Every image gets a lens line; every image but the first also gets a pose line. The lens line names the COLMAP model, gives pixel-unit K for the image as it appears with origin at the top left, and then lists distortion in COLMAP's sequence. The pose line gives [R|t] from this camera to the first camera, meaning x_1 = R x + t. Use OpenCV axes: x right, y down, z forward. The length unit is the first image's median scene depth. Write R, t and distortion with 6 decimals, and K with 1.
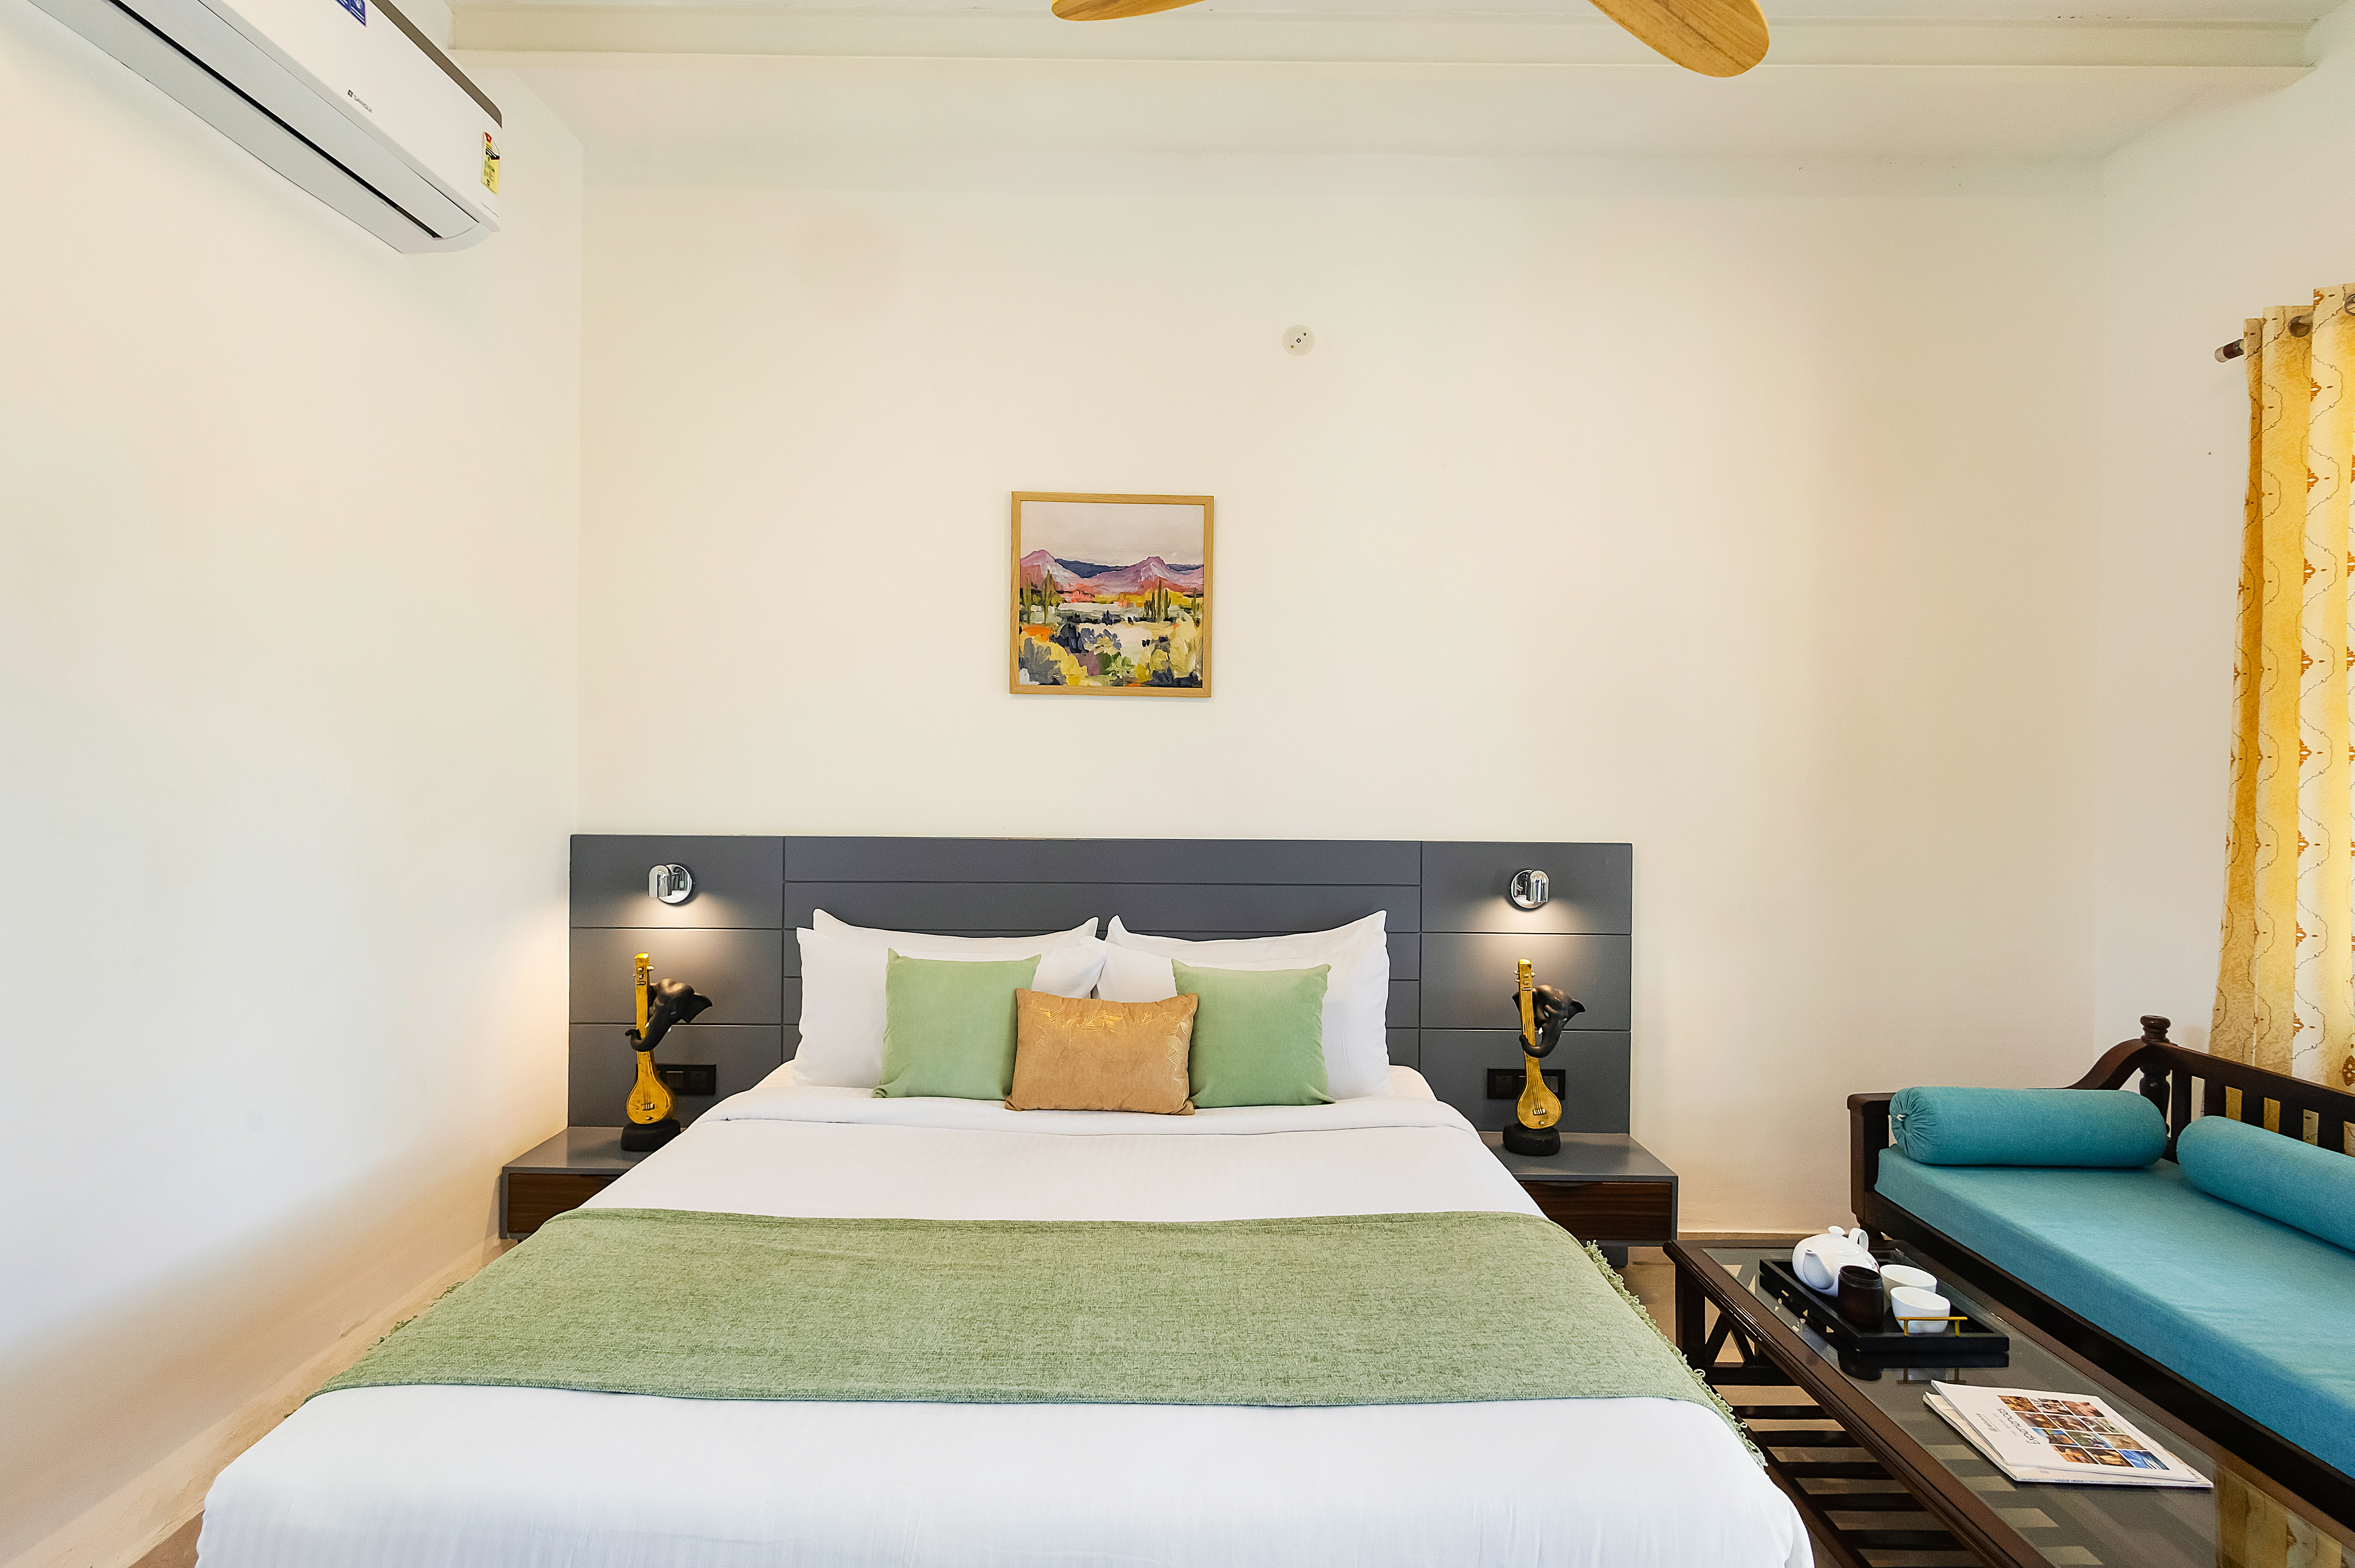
lens RADIAL K [[1163.5, 0, 1177.5], [0, 1163.5, 784.0], [0, 0, 1]] dist [0.000601, -0.000452]
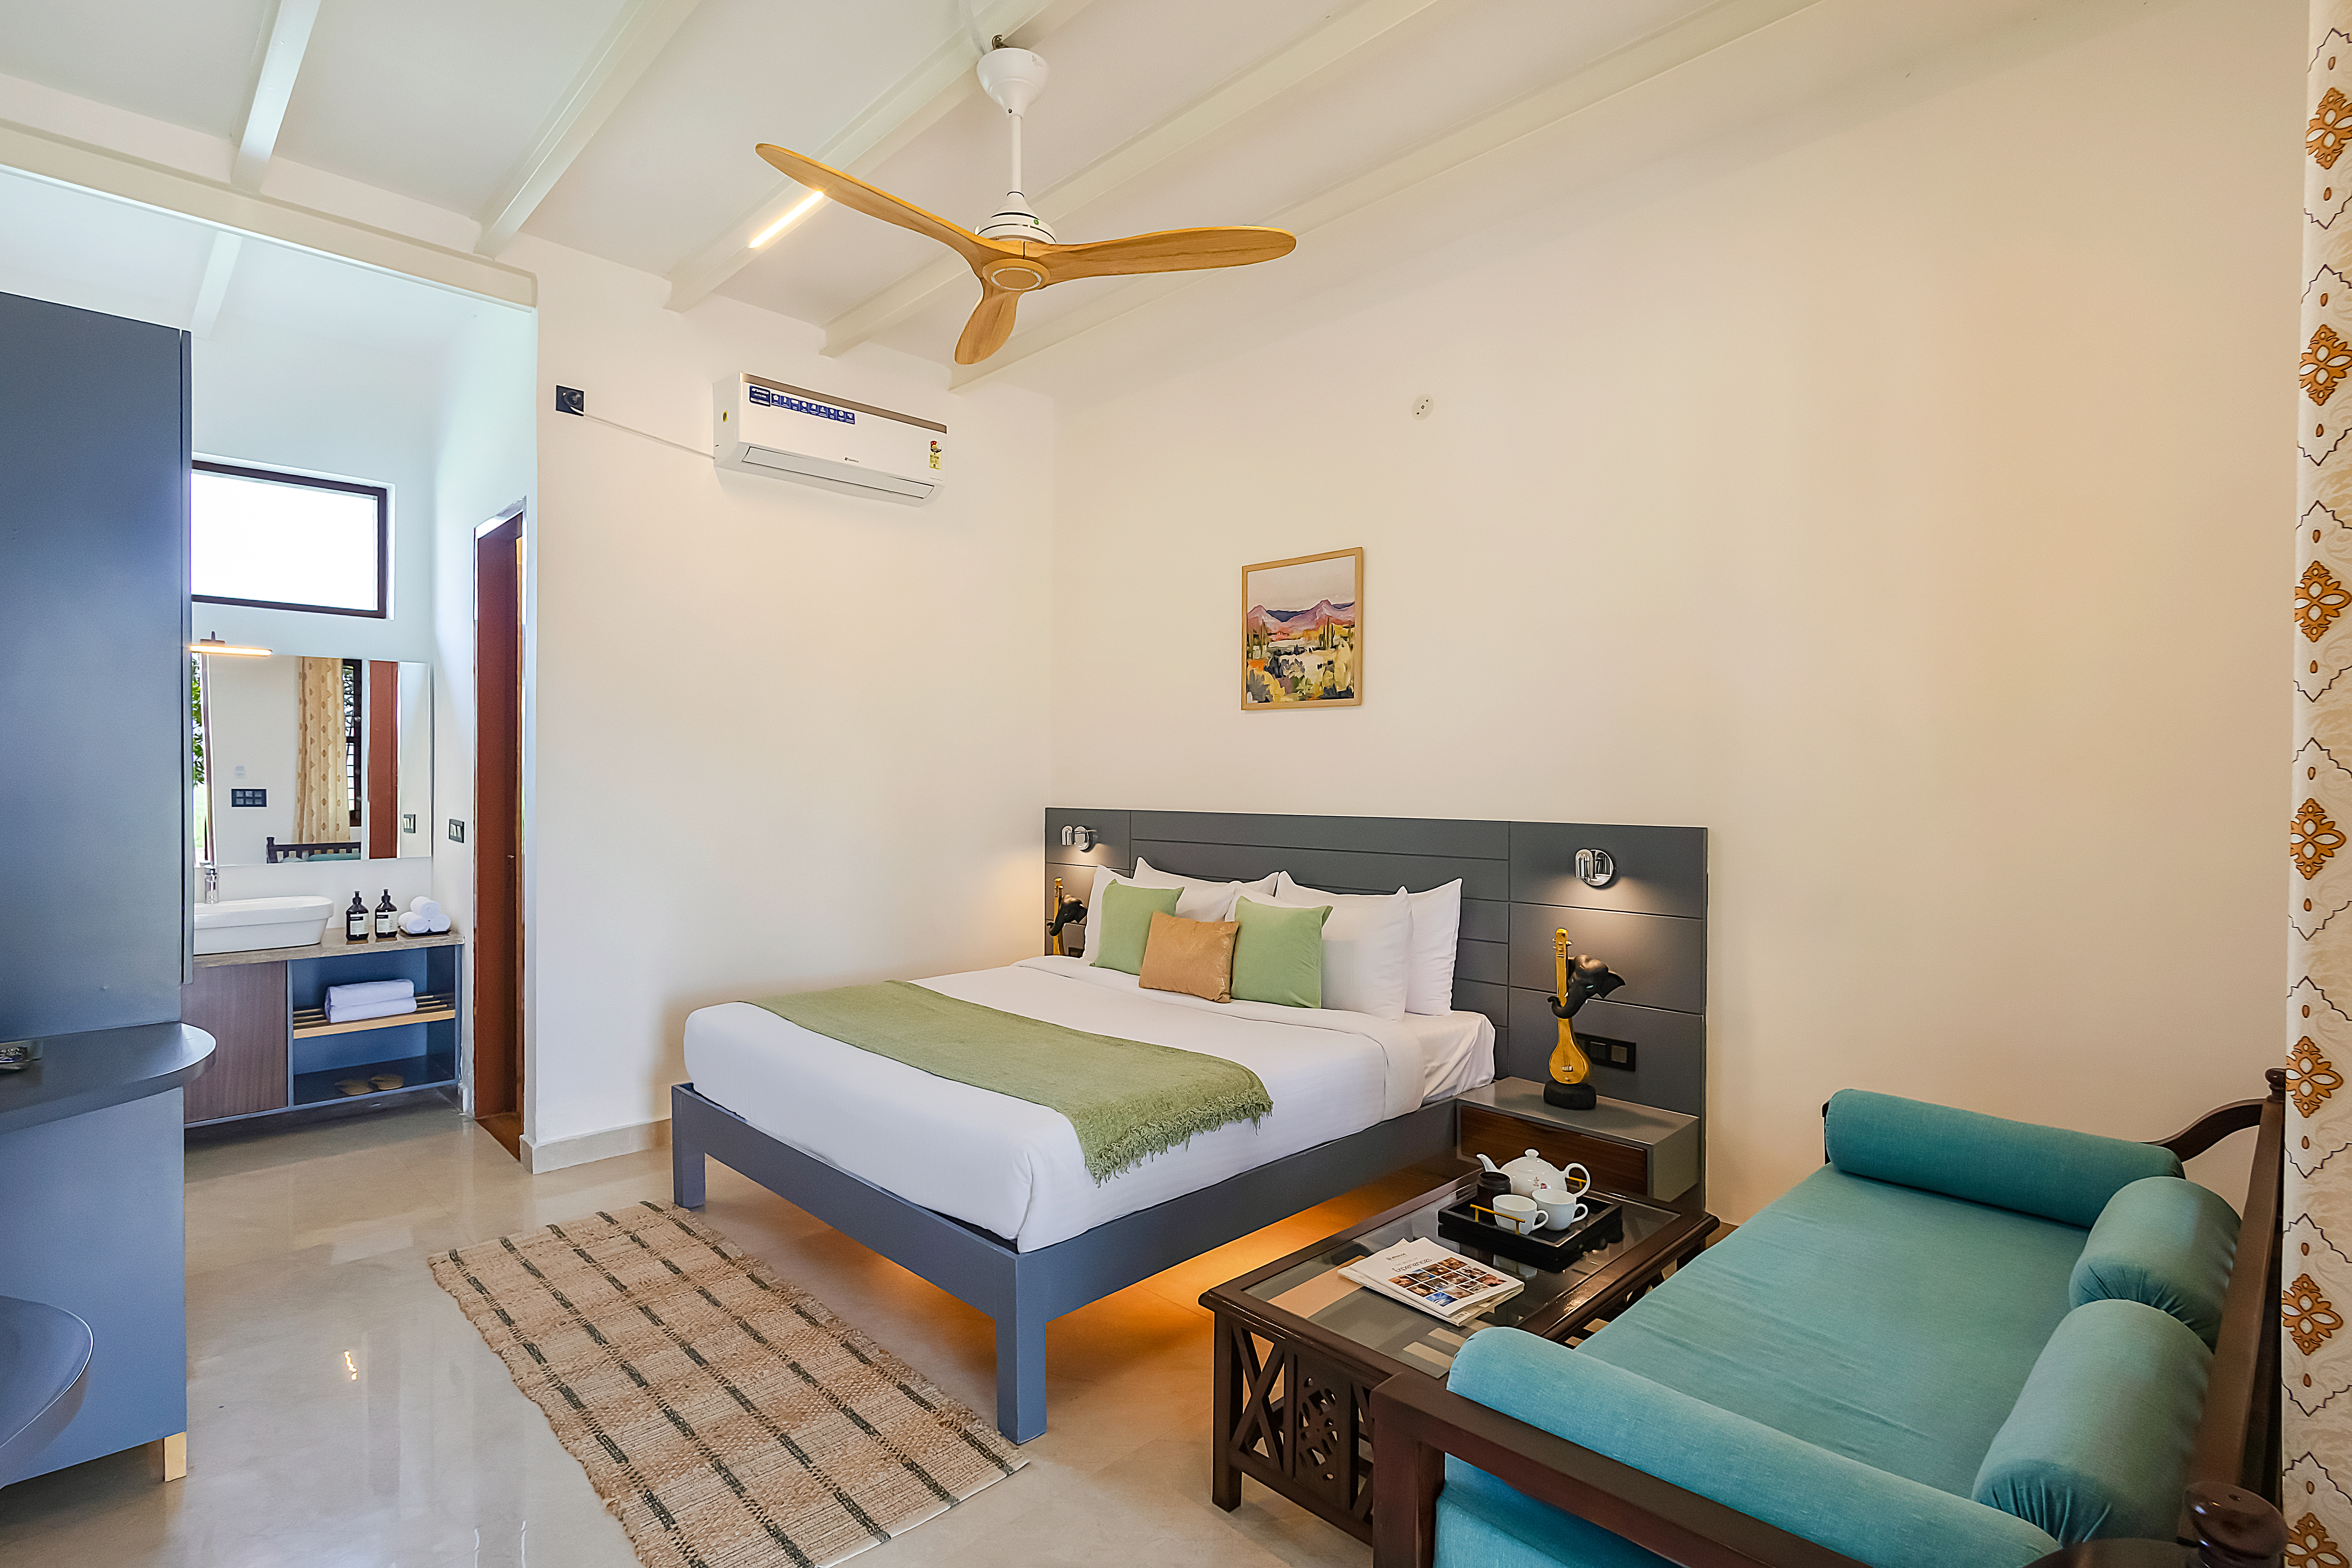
lens RADIAL K [[1119.3, 0, 1181.6], [0, 1119.3, 766.2], [0, 0, 1]] dist [-0.000803, -0.000040]
pose [[0.701138, -0.015277, -0.712862, 0.763376], [0.009859, 0.999883, -0.011731, 0.004910], [0.712957, 0.001197, 0.701206, 0.002426]]
